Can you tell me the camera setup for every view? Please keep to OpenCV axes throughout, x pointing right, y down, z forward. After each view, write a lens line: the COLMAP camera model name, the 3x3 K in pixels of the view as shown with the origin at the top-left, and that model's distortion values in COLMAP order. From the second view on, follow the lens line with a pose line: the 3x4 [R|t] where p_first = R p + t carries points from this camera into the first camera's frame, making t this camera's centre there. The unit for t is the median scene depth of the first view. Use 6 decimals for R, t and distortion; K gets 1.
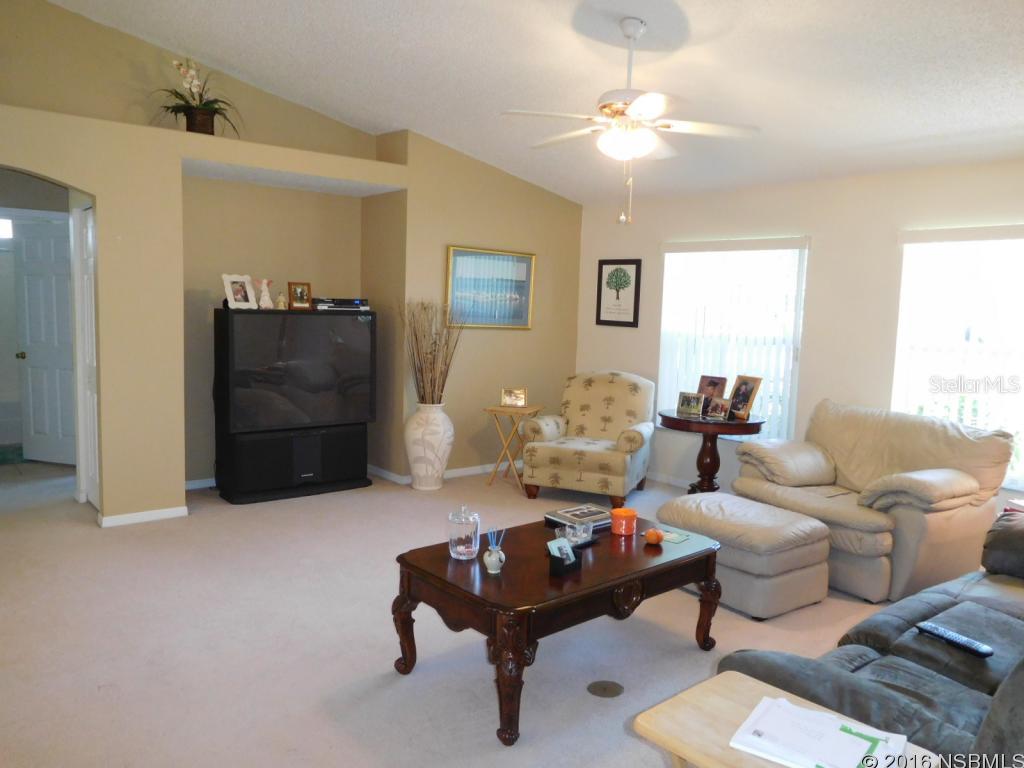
lens RADIAL K [[764.1, 0, 517.5], [0, 764.1, 385.5], [0, 0, 1]] dist [-0.020839, -0.001427]
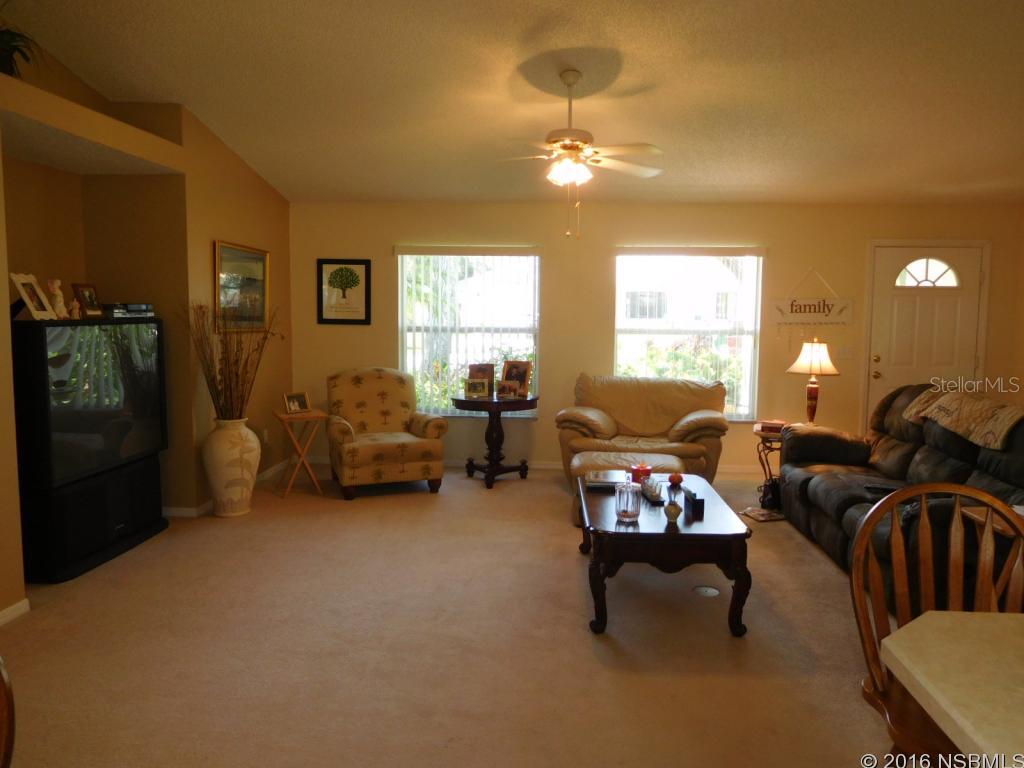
lens RADIAL K [[764.1, 0, 512.8], [0, 764.1, 383.6], [0, 0, 1]] dist [-0.020839, -0.001427]
pose [[0.693417, -0.094330, 0.714335, -0.543277], [0.087907, 0.995063, 0.046067, -0.030862], [-0.715154, 0.030851, 0.698286, 0.150582]]
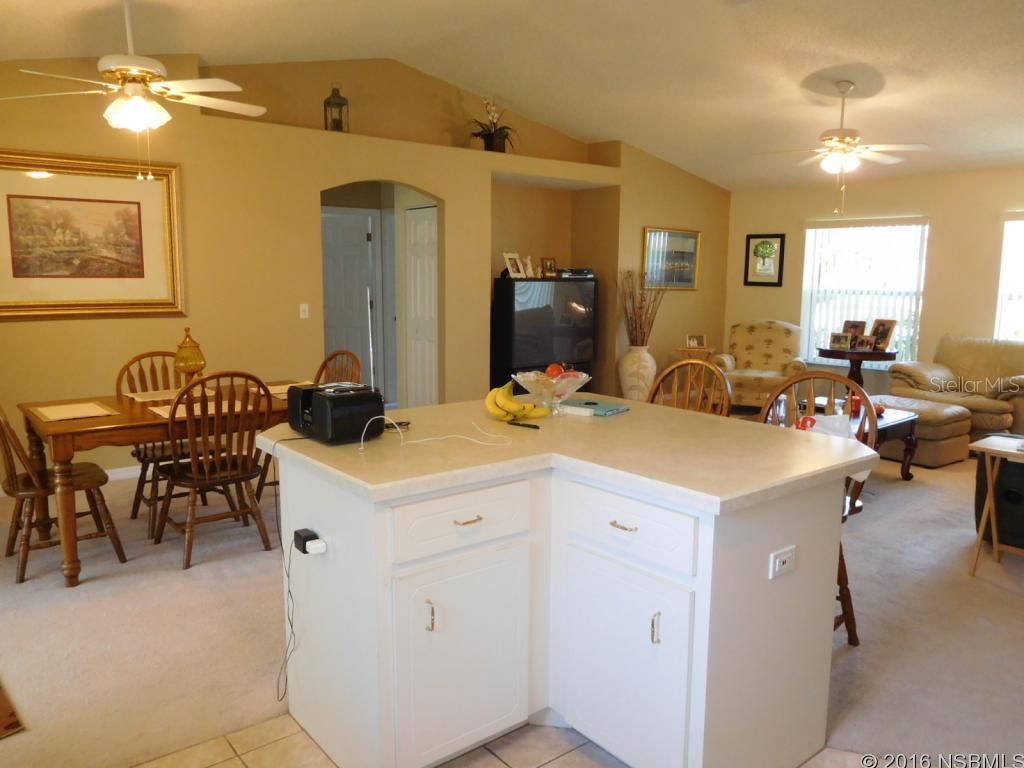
lens RADIAL K [[764.1, 0, 513.7], [0, 764.1, 385.9], [0, 0, 1]] dist [-0.020839, -0.001427]
pose [[0.999616, -0.020167, -0.019028, -0.325019], [0.020925, 0.998961, 0.040486, 0.036194], [0.018192, -0.040869, 0.998999, -0.365622]]
